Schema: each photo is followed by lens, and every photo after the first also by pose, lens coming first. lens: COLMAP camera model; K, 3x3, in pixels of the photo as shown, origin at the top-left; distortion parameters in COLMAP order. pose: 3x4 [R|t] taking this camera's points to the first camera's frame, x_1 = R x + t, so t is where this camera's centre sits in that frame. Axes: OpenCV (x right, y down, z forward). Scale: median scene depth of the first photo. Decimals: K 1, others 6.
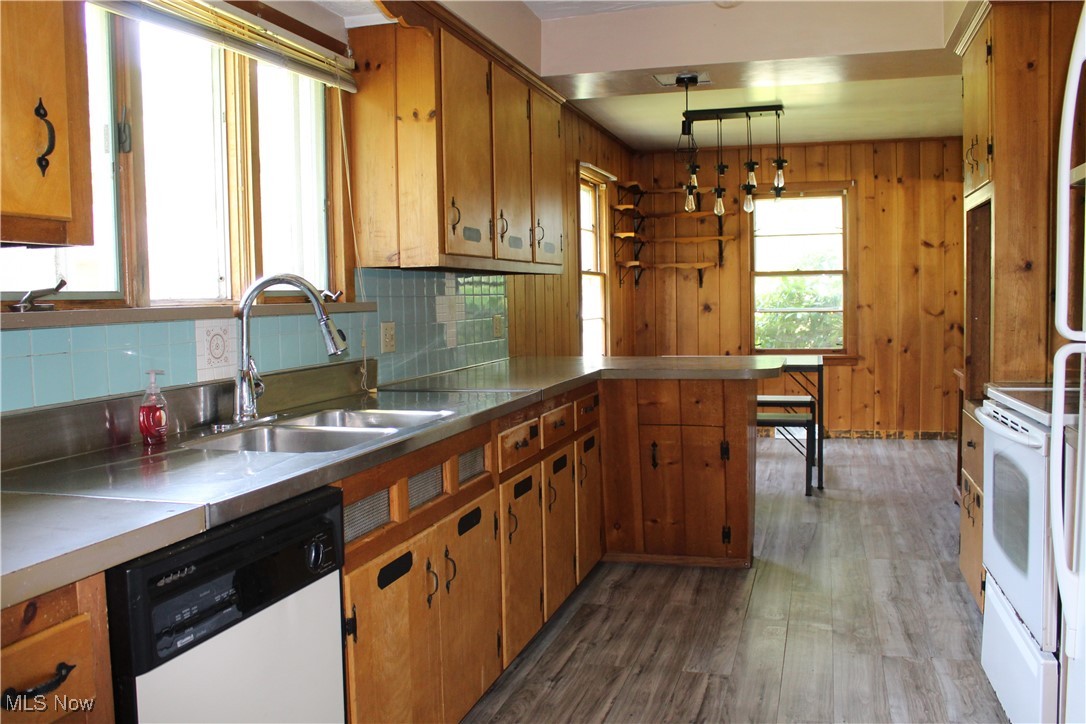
lens RADIAL K [[924.5, 0, 547.1], [0, 924.5, 367.9], [0, 0, 1]] dist [-0.147093, 0.110160]
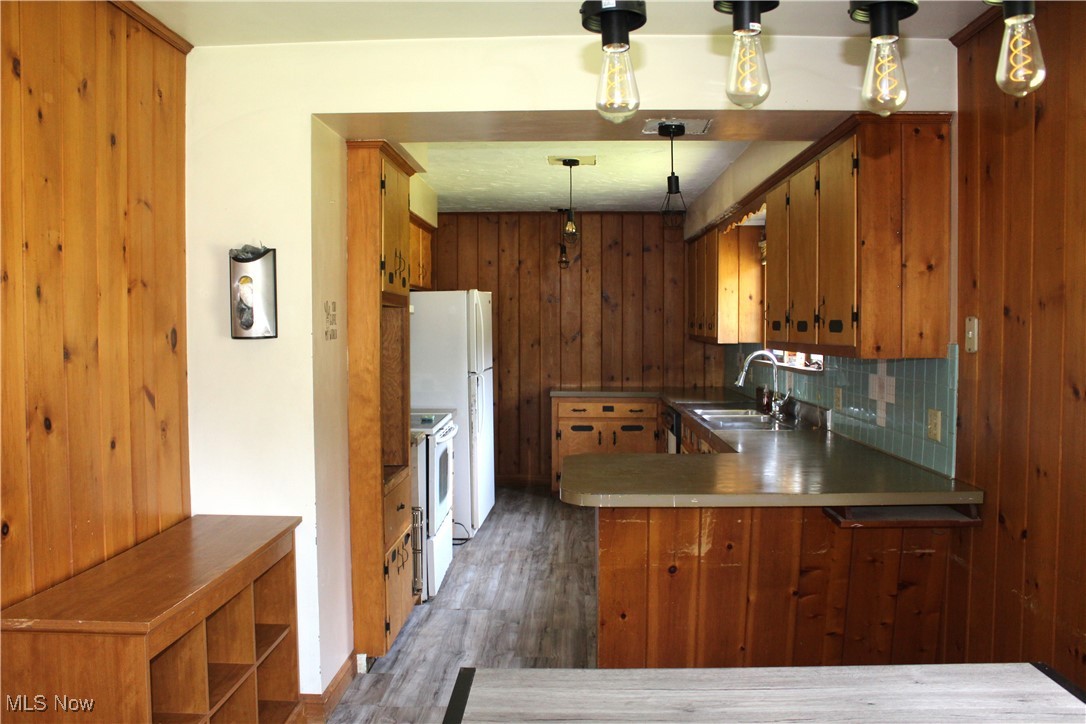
lens RADIAL K [[924.5, 0, 543.2], [0, 924.5, 361.1], [0, 0, 1]] dist [-0.147093, 0.110160]
pose [[-0.966751, 0.027276, -0.254261, 0.605385], [-0.001959, 0.993476, 0.114025, -0.247319], [0.255713, 0.110732, -0.960390, 2.227302]]
